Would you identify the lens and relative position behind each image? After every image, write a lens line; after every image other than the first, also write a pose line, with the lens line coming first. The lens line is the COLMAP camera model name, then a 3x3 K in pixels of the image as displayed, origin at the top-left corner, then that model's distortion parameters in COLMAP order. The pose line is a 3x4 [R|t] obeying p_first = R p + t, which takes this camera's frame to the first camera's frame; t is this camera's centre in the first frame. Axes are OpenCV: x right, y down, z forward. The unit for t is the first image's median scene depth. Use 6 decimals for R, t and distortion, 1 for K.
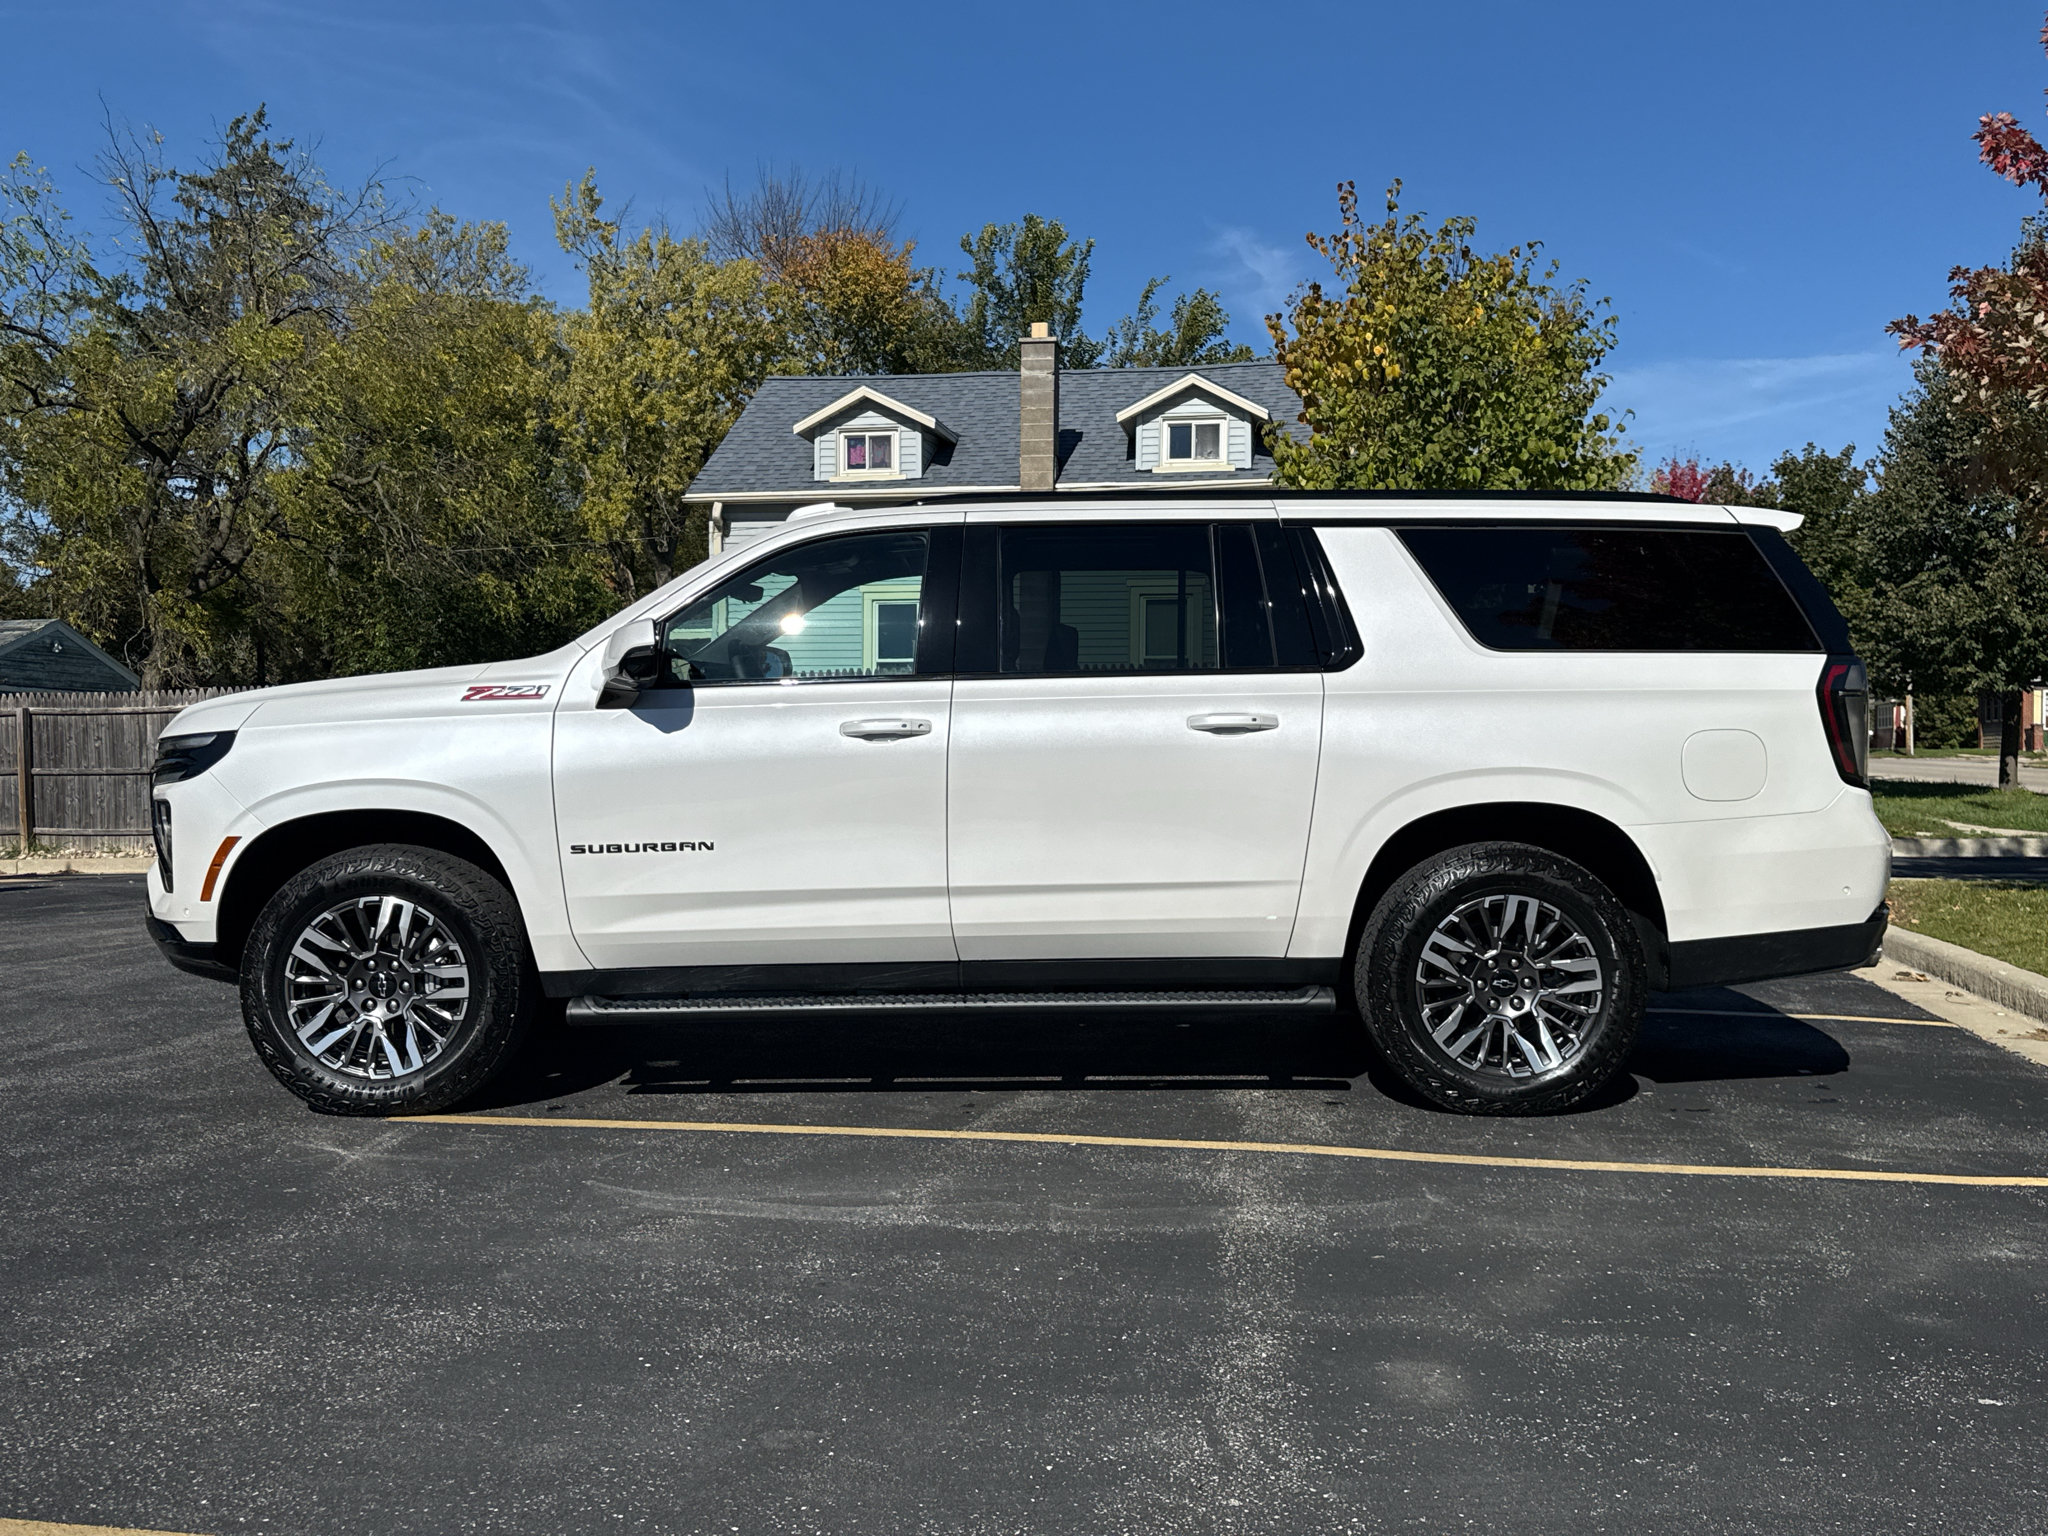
lens RADIAL K [[1785.3, 0, 1024.0], [0, 1785.3, 768.0], [0, 0, 1]] dist [0.132740, -0.254561]
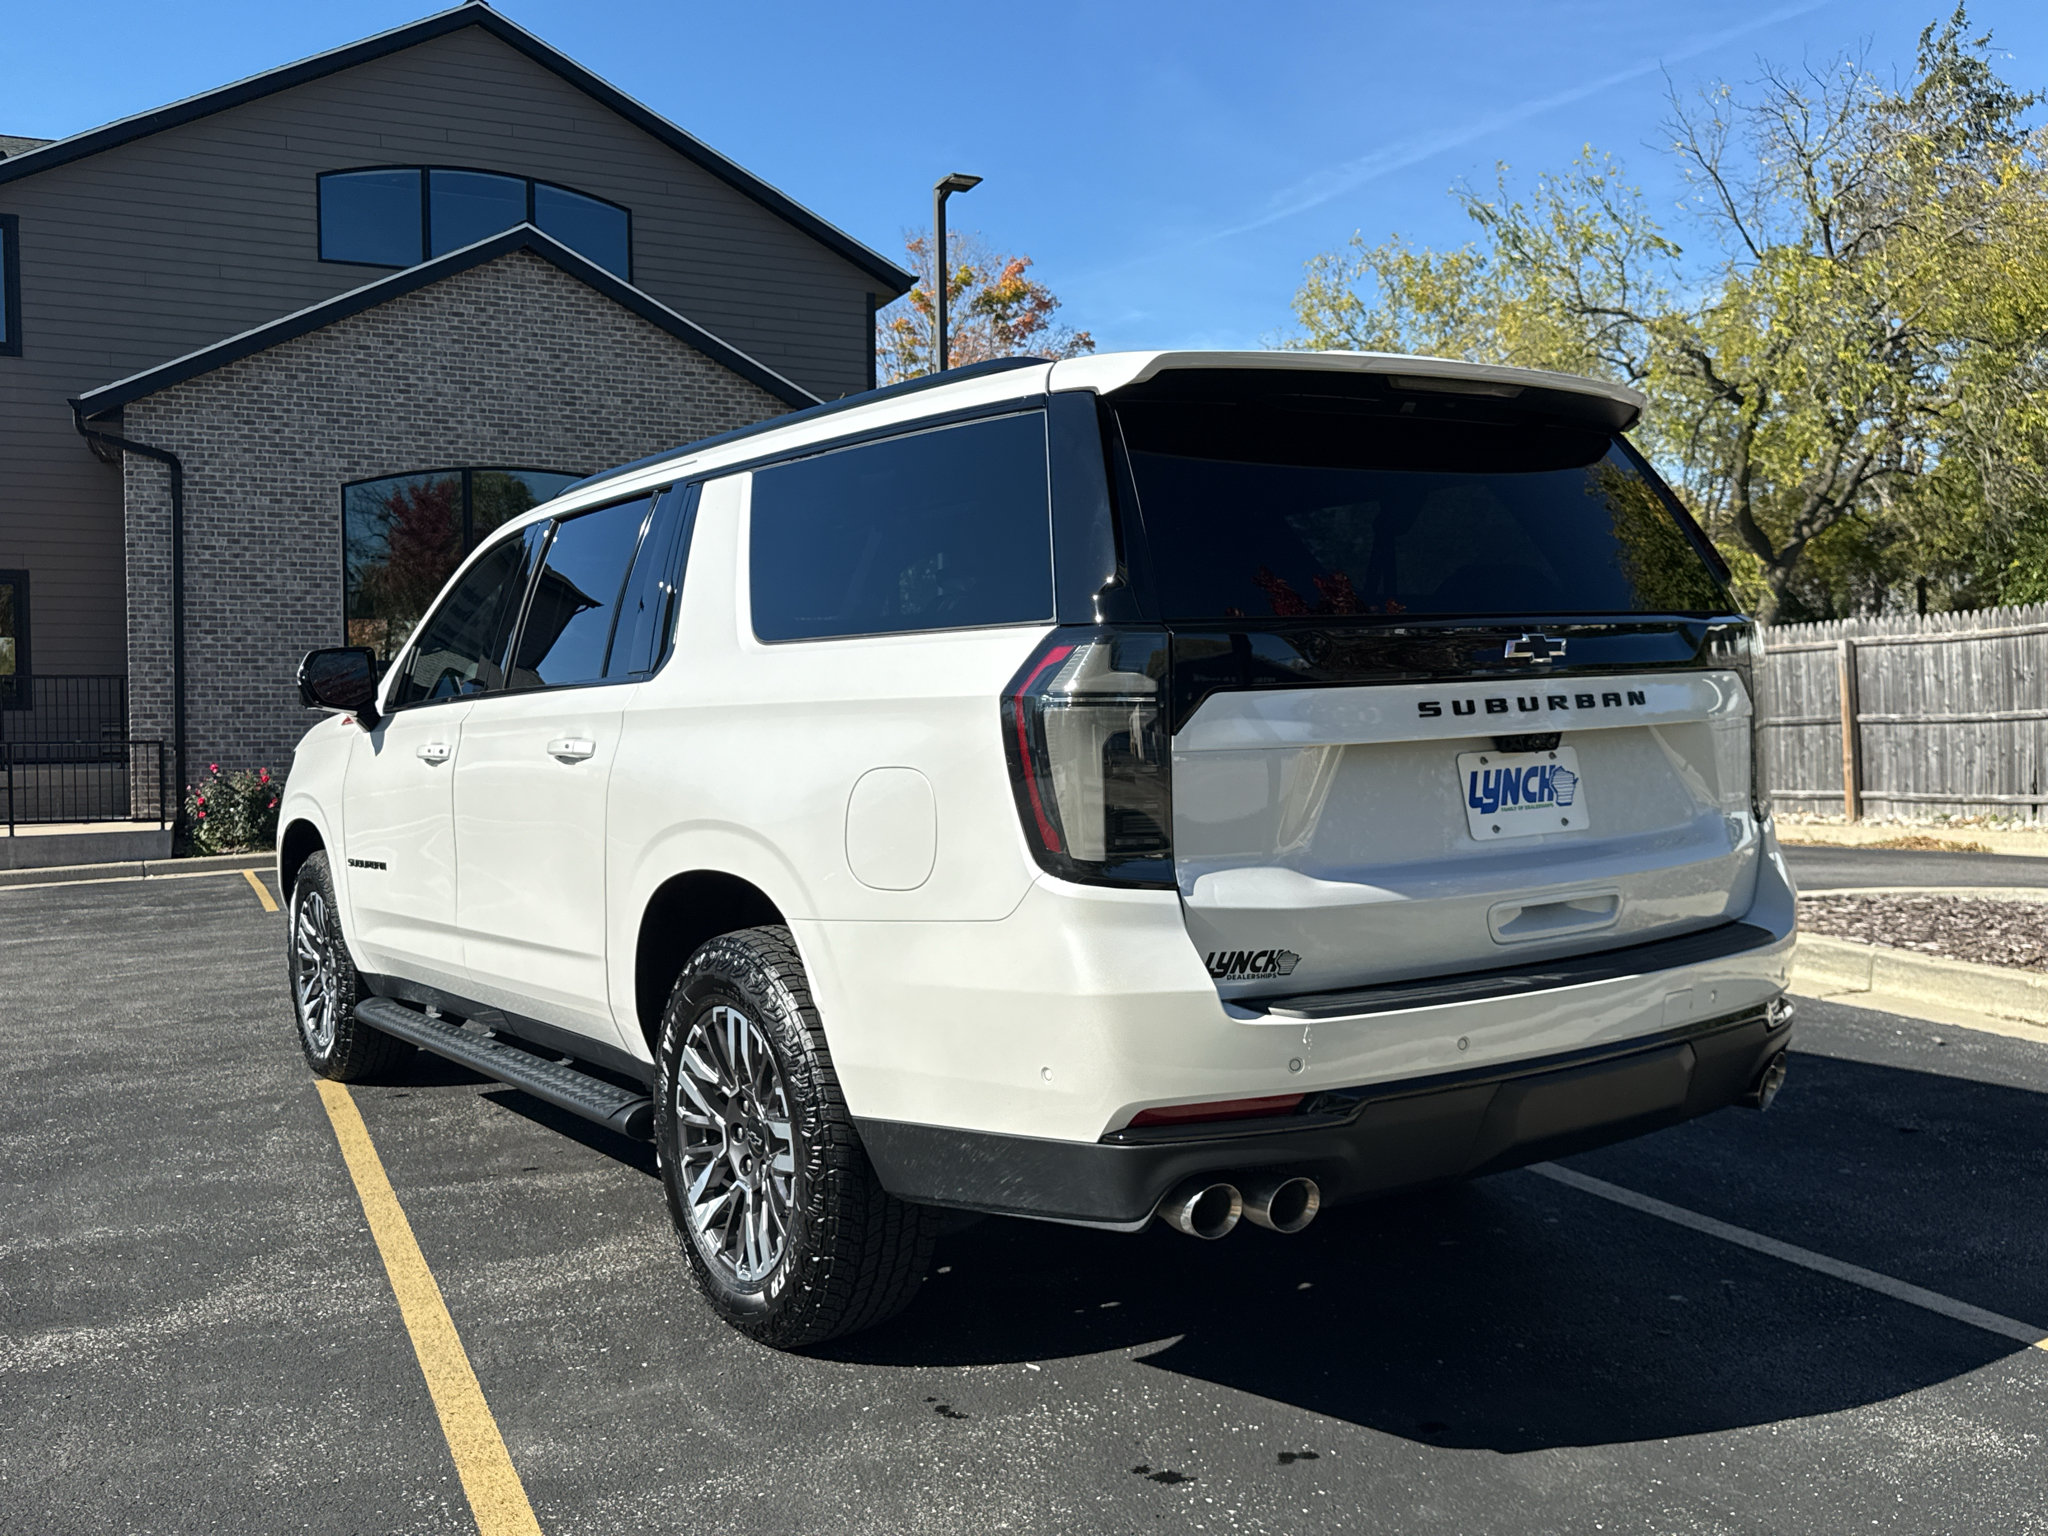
lens RADIAL K [[1785.3, 0, 1024.0], [0, 1785.3, 768.0], [0, 0, 1]] dist [0.132740, -0.254561]
pose [[0.558138, 0.008881, -0.829701, 0.882667], [0.018941, 0.999546, 0.023440, -0.032124], [0.829532, -0.028799, 0.557716, 0.718097]]
